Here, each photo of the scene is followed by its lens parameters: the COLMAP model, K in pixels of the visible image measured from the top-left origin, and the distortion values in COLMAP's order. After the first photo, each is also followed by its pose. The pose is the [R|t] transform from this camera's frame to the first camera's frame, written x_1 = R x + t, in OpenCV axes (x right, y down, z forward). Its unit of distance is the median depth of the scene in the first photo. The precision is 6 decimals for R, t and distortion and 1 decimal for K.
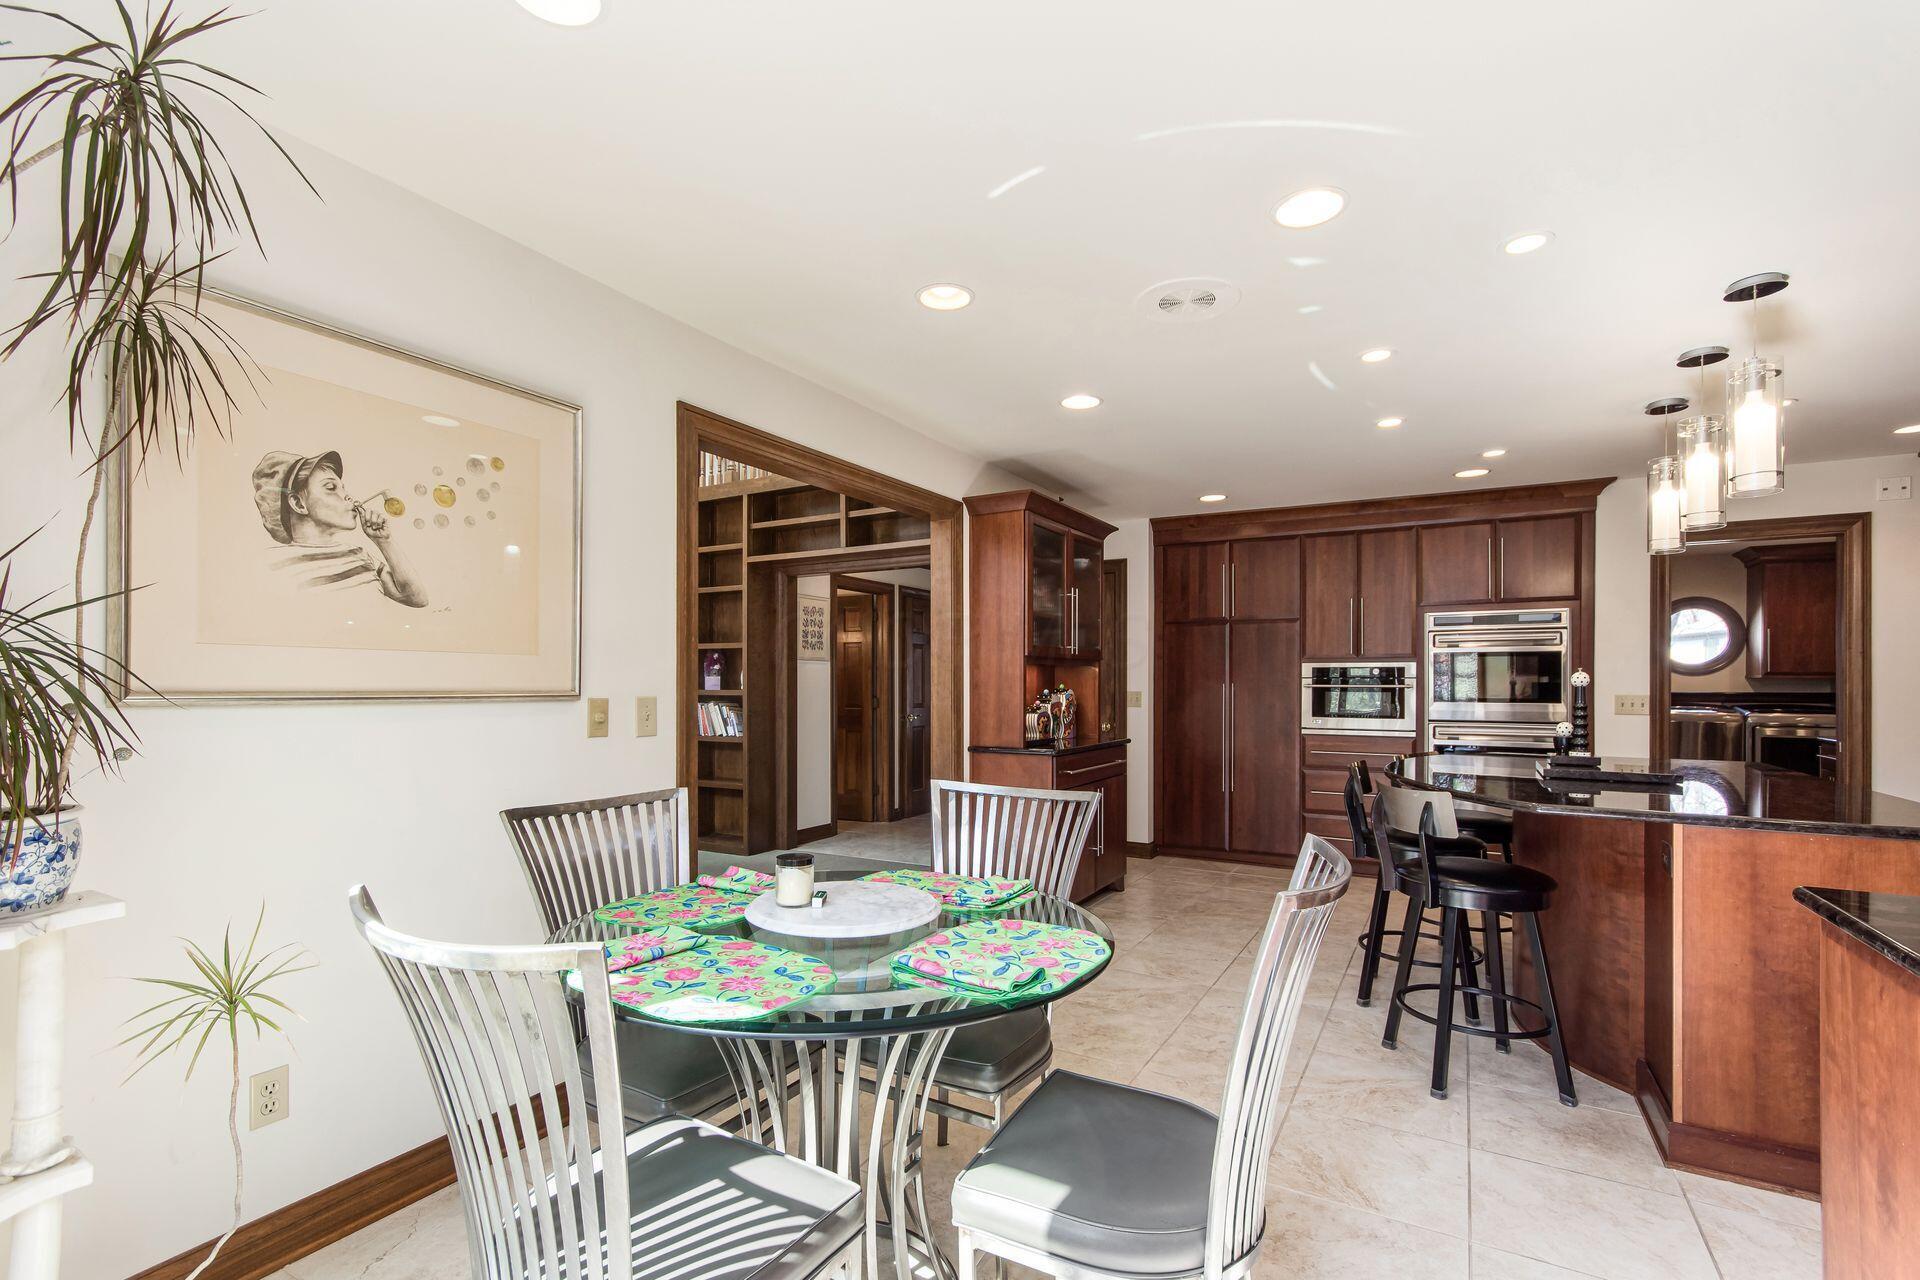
lens RADIAL K [[863.5, 0, 953.7], [0, 863.5, 649.4], [0, 0, 1]] dist [-0.000429, -0.000104]
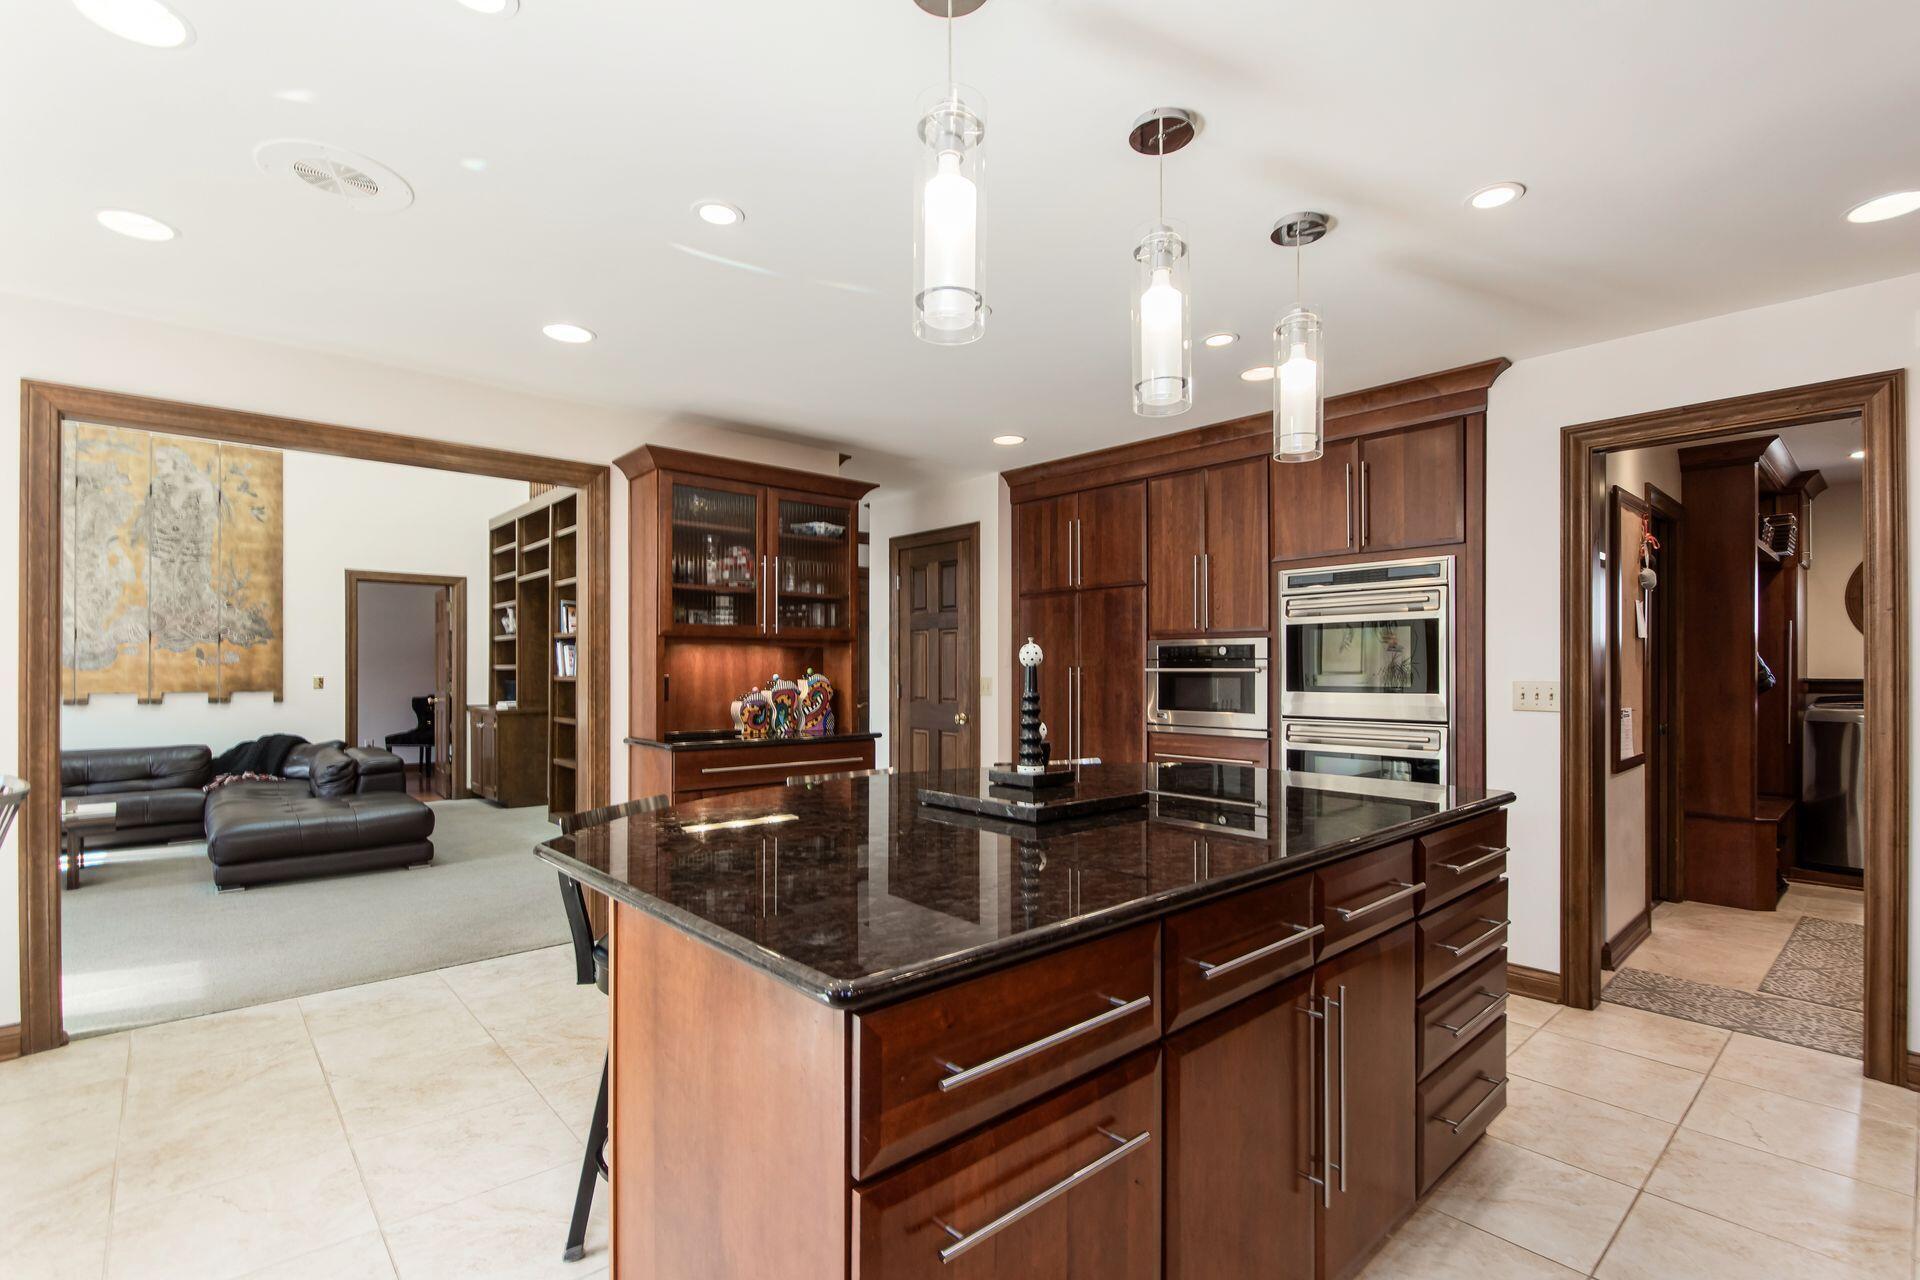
lens RADIAL K [[896.7, 0, 961.7], [0, 896.7, 660.9], [0, 0, 1]] dist [-0.011165, 0.000200]
pose [[0.952620, -0.006033, -0.304102, 0.518629], [0.014365, 0.999580, 0.025168, 0.011605], [0.303822, -0.028344, 0.952307, 0.184896]]
